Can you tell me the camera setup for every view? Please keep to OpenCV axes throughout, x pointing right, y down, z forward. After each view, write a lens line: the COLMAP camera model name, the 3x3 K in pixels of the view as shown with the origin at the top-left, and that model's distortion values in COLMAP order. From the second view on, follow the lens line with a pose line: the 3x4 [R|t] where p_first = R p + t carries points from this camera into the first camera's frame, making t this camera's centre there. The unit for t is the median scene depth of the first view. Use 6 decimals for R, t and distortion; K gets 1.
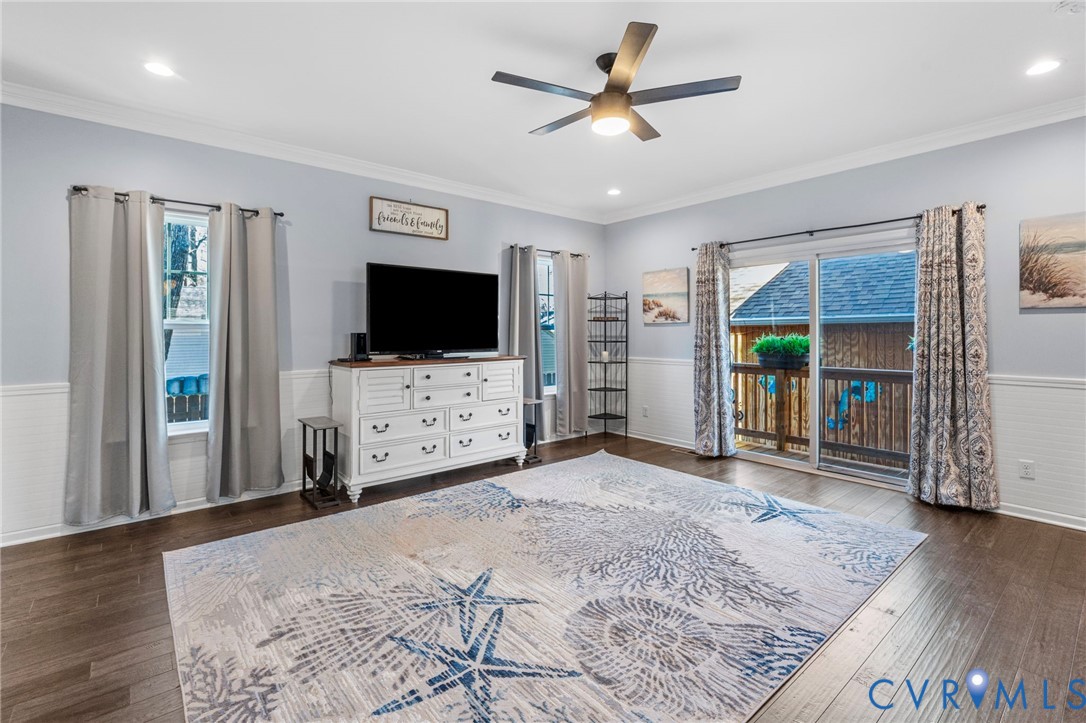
lens RADIAL K [[486.8, 0, 546.0], [0, 486.8, 330.7], [0, 0, 1]] dist [0.000610, -0.000054]
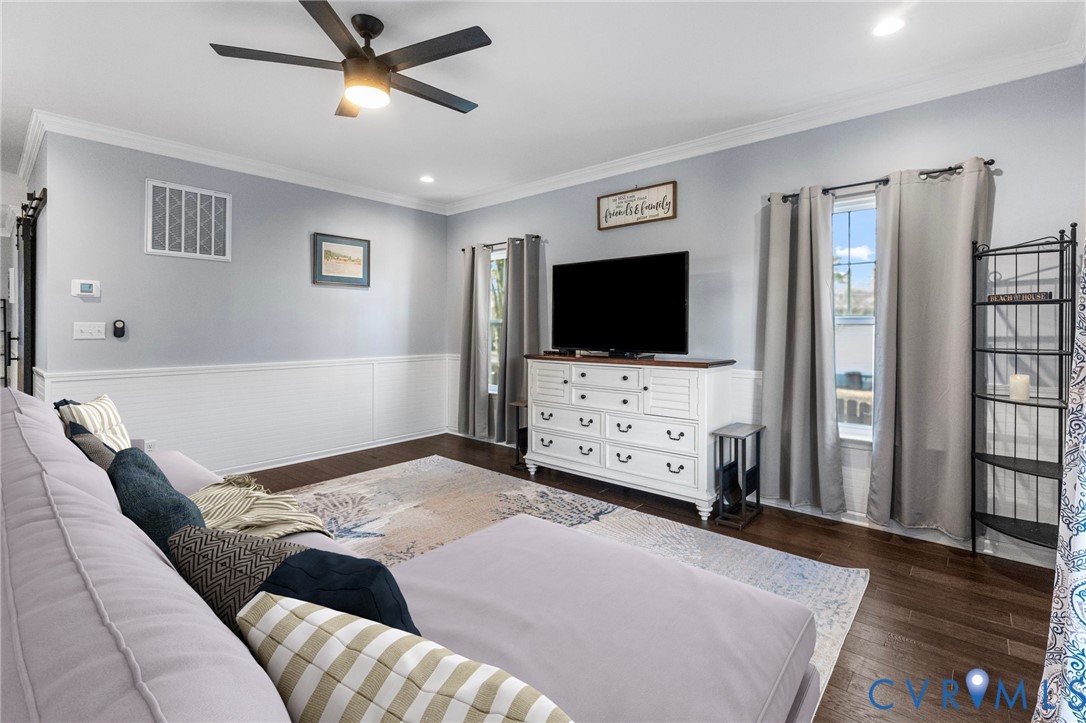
lens RADIAL K [[486.8, 0, 546.0], [0, 486.8, 330.7], [0, 0, 1]] dist [0.000610, -0.000054]
pose [[0.168013, 0.003278, -0.985779, 0.677275], [-0.002651, 0.999992, 0.002873, 0.005478], [0.985781, 0.002130, 0.168021, 0.751878]]
